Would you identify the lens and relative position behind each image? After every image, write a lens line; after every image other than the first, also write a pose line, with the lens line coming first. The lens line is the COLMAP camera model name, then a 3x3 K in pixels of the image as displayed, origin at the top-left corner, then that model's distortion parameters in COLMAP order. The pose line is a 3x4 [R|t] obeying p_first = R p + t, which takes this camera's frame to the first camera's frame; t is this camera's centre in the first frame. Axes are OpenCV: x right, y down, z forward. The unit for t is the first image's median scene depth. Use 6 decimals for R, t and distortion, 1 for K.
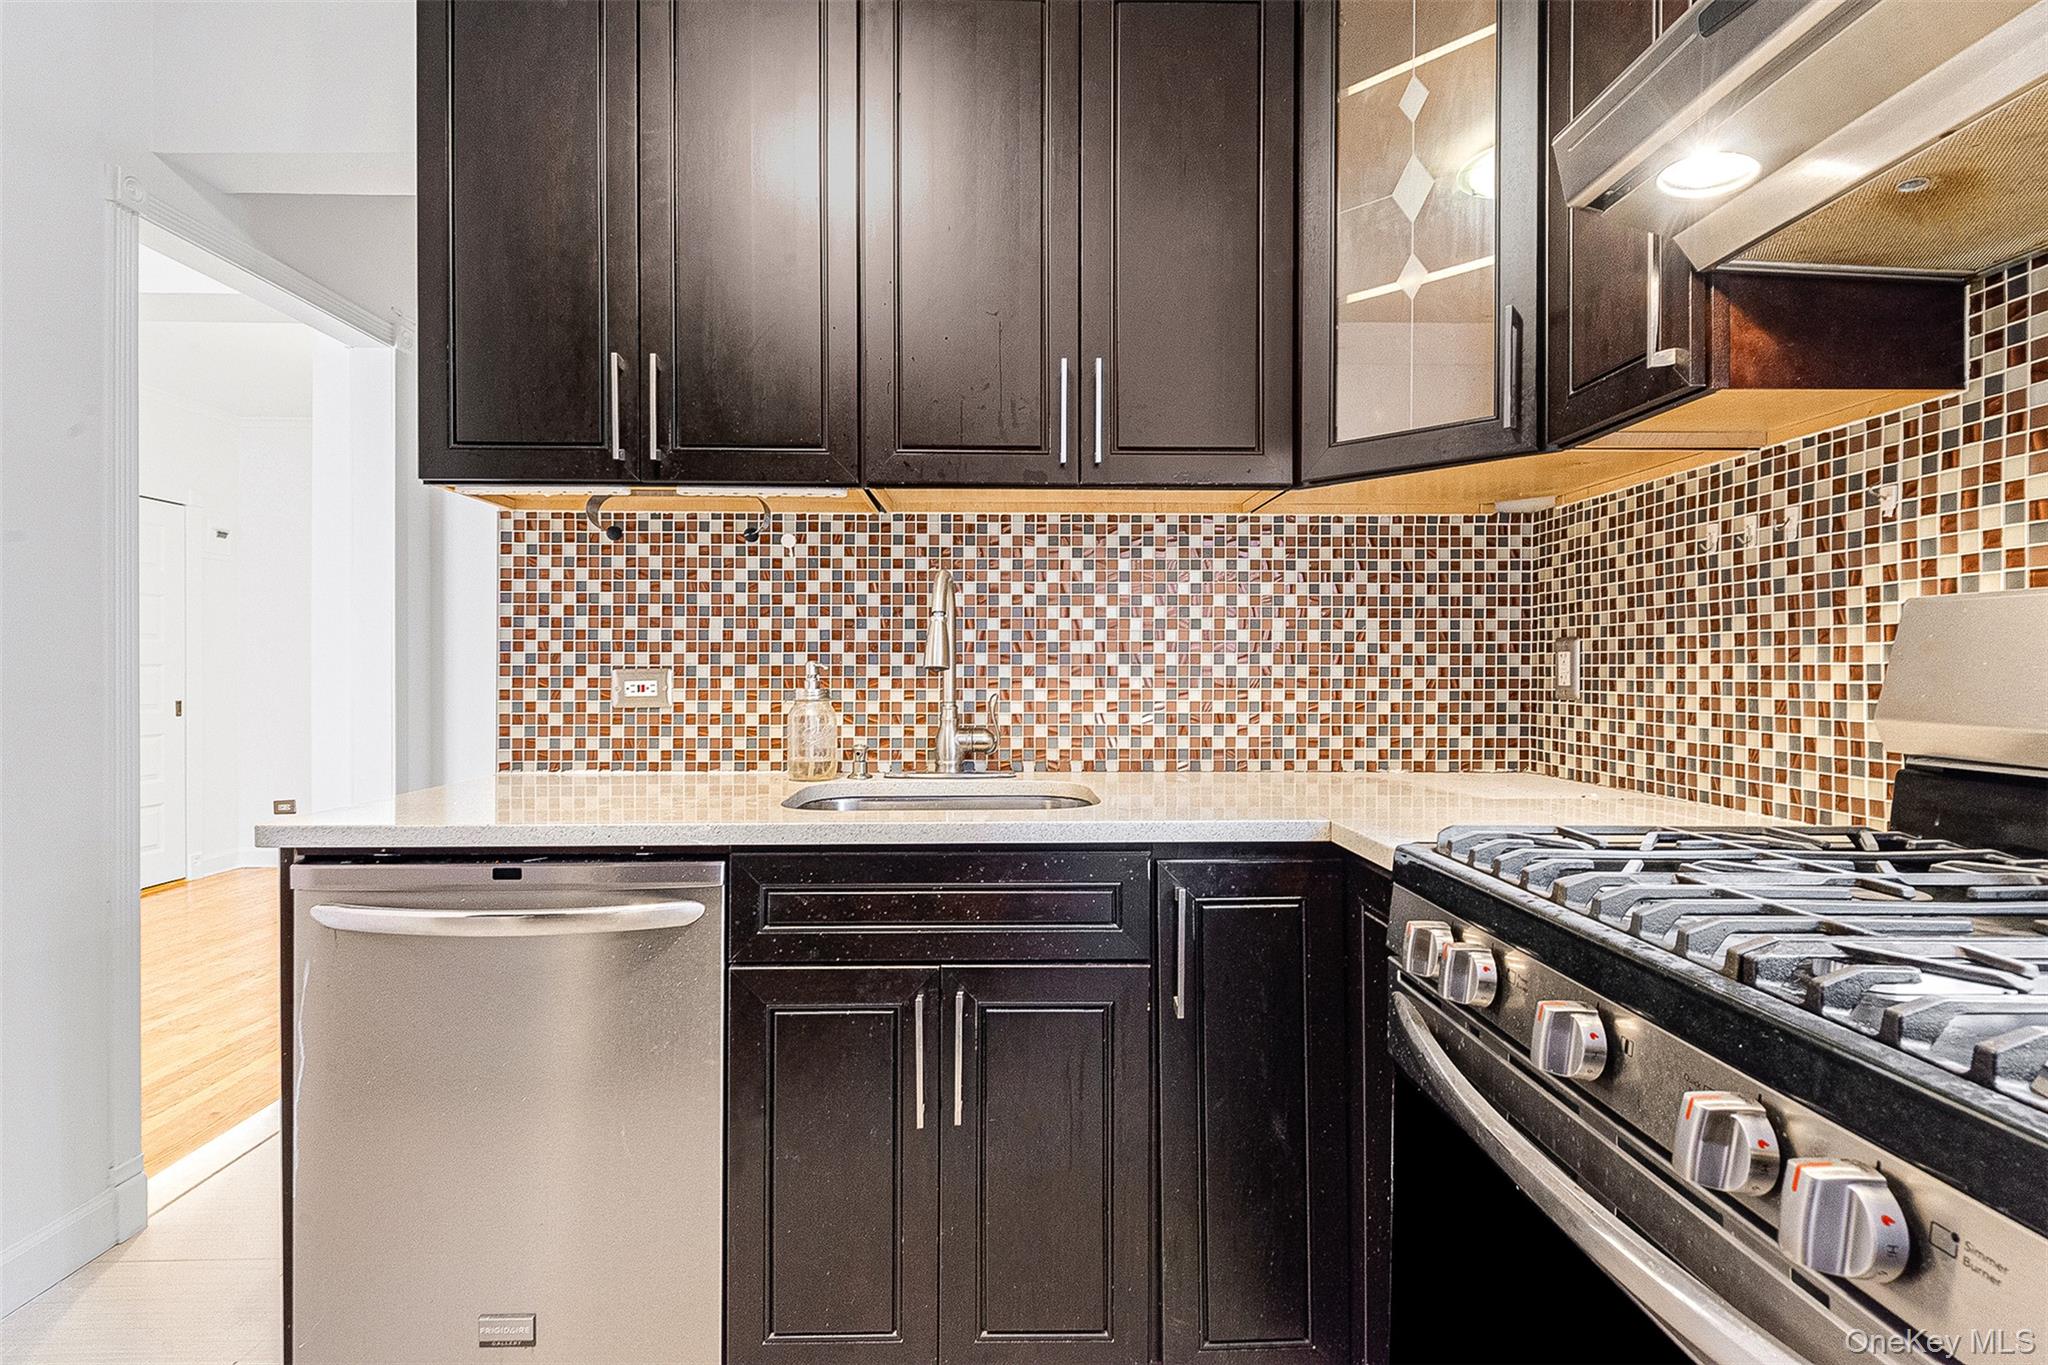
lens RADIAL K [[978.8, 0, 1033.7], [0, 978.8, 672.9], [0, 0, 1]] dist [0.023358, -0.011512]
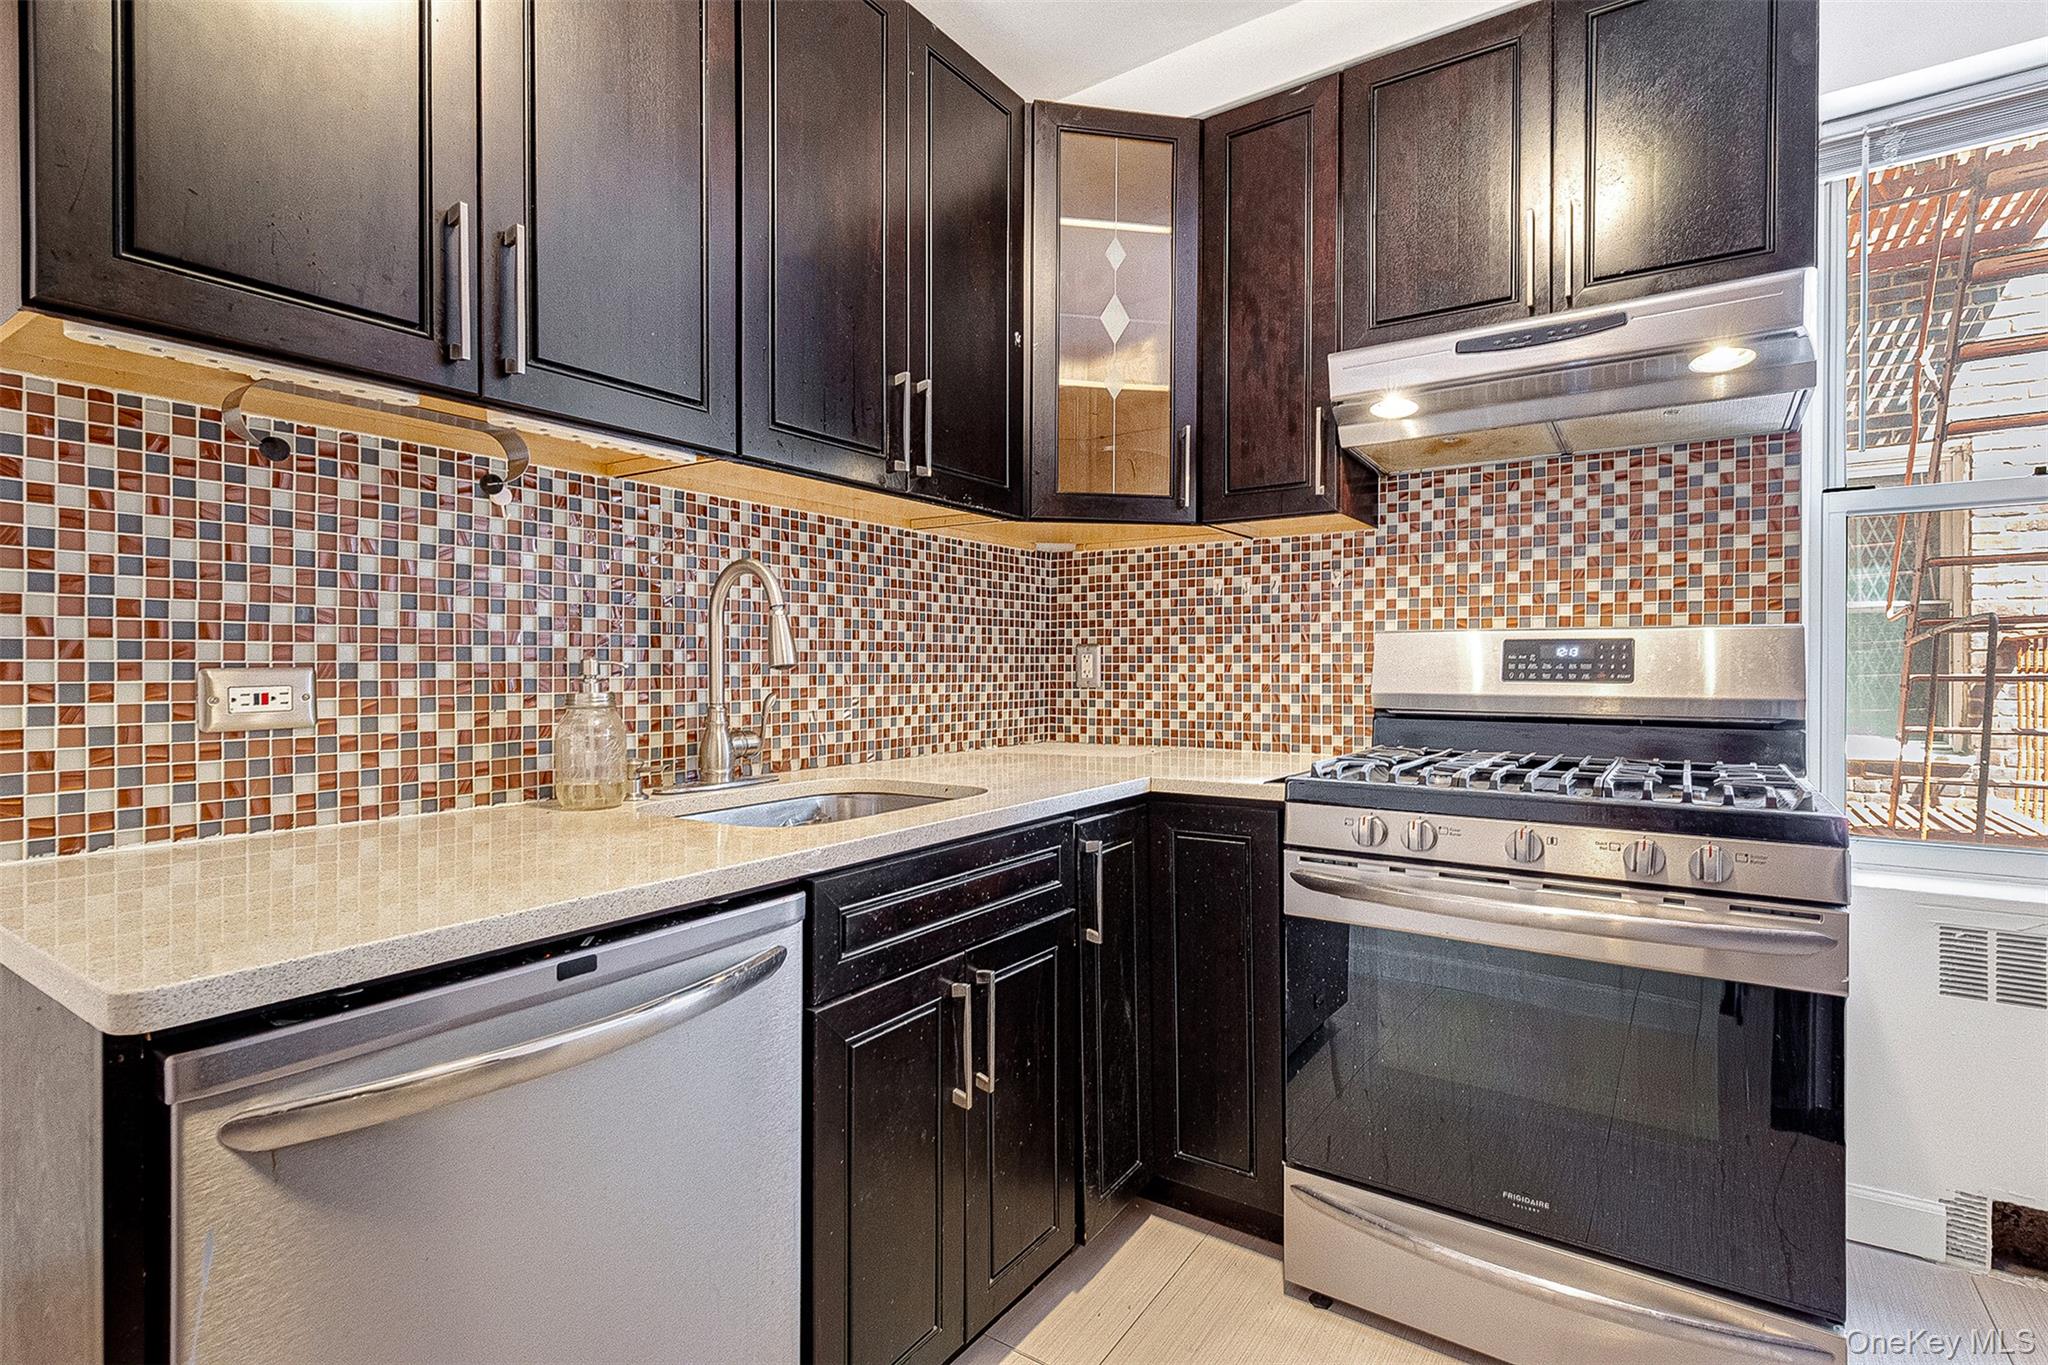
lens RADIAL K [[978.8, 0, 1024.7], [0, 978.8, 678.2], [0, 0, 1]] dist [0.023358, -0.011512]
pose [[0.577281, -0.011286, 0.816467, -0.631468], [0.002985, 0.999927, 0.011711, -0.003416], [-0.816540, -0.004323, 0.577273, 0.240308]]
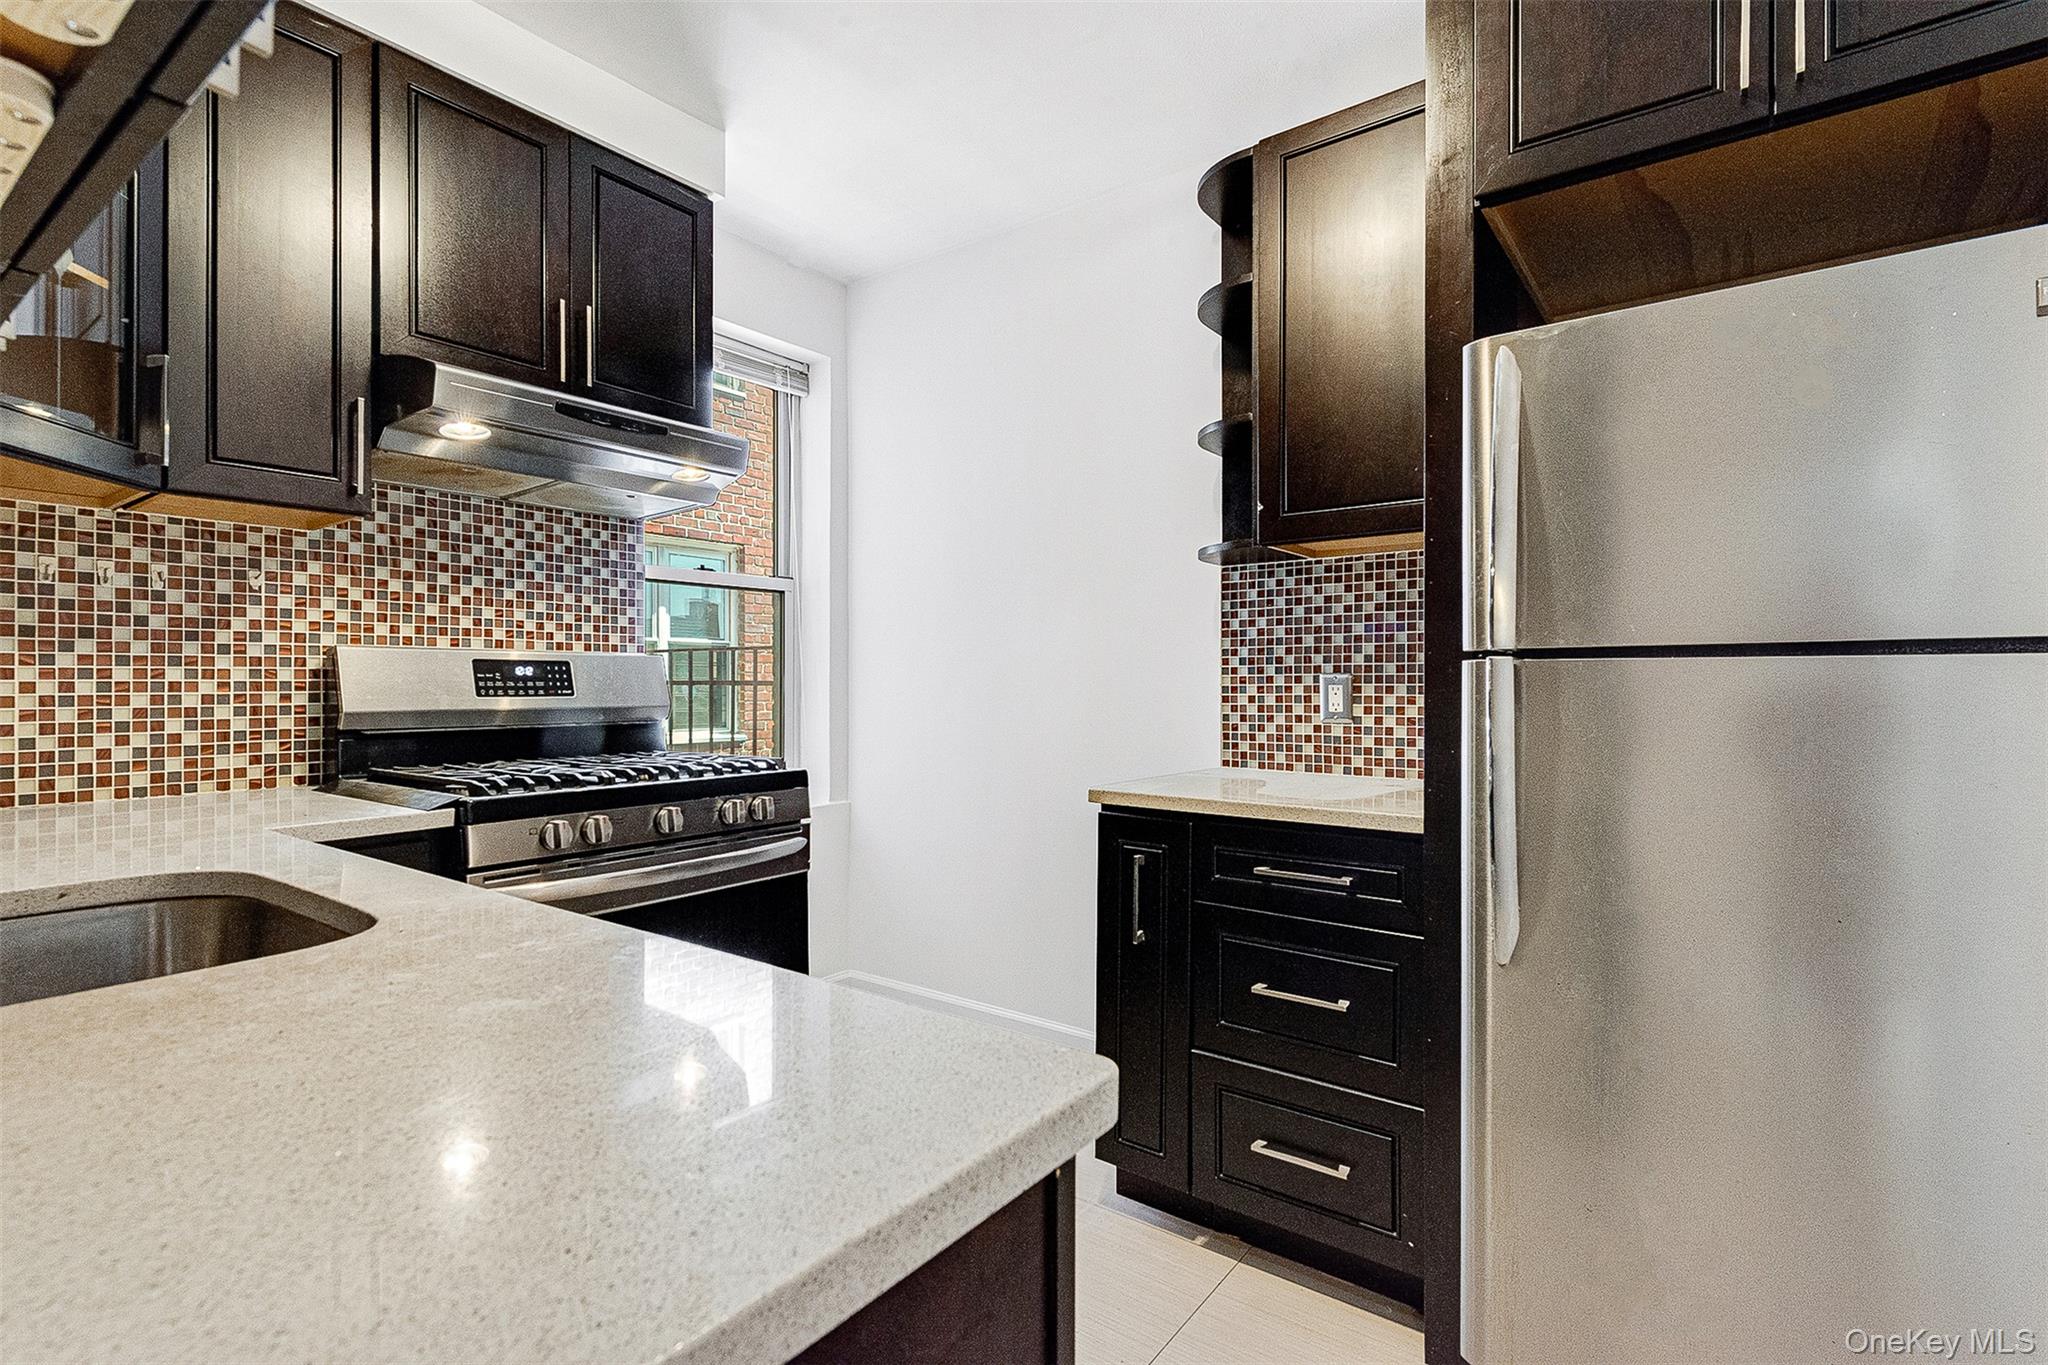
lens RADIAL K [[978.8, 0, 1065.3], [0, 978.8, 680.5], [0, 0, 1]] dist [0.023358, -0.011512]
pose [[-0.806515, -0.002259, 0.591209, -0.703437], [-0.001227, 0.999997, 0.002146, -0.009069], [-0.591212, 0.001006, -0.806515, 0.925527]]
